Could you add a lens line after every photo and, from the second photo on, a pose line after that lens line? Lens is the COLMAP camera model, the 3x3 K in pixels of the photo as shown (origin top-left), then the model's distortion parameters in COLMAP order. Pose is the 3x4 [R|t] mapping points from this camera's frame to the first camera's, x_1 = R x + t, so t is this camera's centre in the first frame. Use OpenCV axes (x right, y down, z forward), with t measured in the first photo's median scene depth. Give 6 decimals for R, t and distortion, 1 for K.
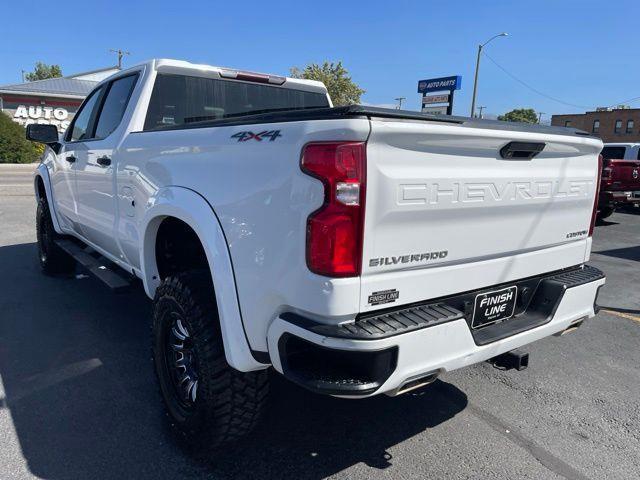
lens RADIAL K [[486.8, 0, 323.4], [0, 486.8, 239.5], [0, 0, 1]] dist [0.070996, -0.105845]
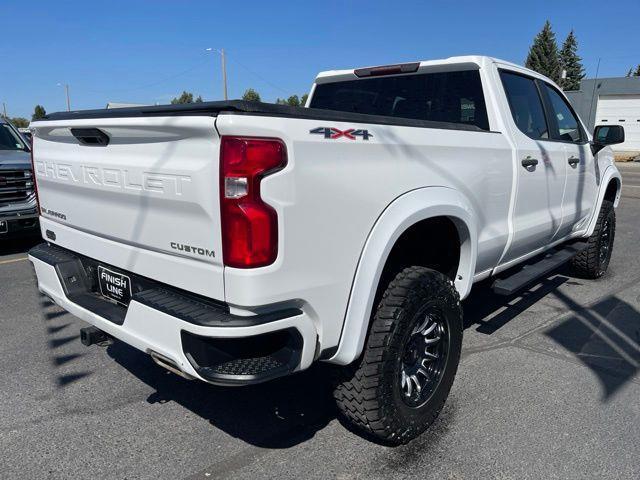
lens RADIAL K [[486.8, 0, 315.4], [0, 486.8, 240.8], [0, 0, 1]] dist [0.070586, -0.101416]
pose [[0.199665, 0.169537, -0.965086, 1.439764], [-0.173502, 0.975472, 0.135467, -0.176694], [0.964381, 0.140396, 0.224182, 1.170858]]
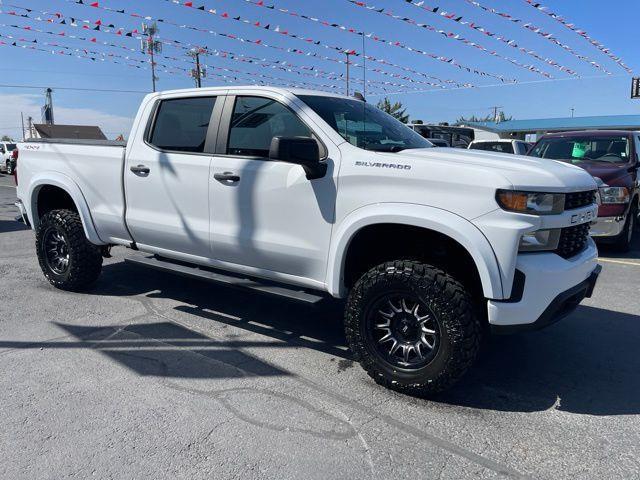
lens RADIAL K [[474.5, 0, 320.0], [0, 474.5, 240.0], [0, 0, 1]] dist [0.077705, -0.098872]
pose [[-0.942538, 0.018473, -0.333588, -0.005563], [-0.101485, 0.935462, 0.338543, -0.802691], [0.318313, 0.352944, -0.879834, 4.241193]]
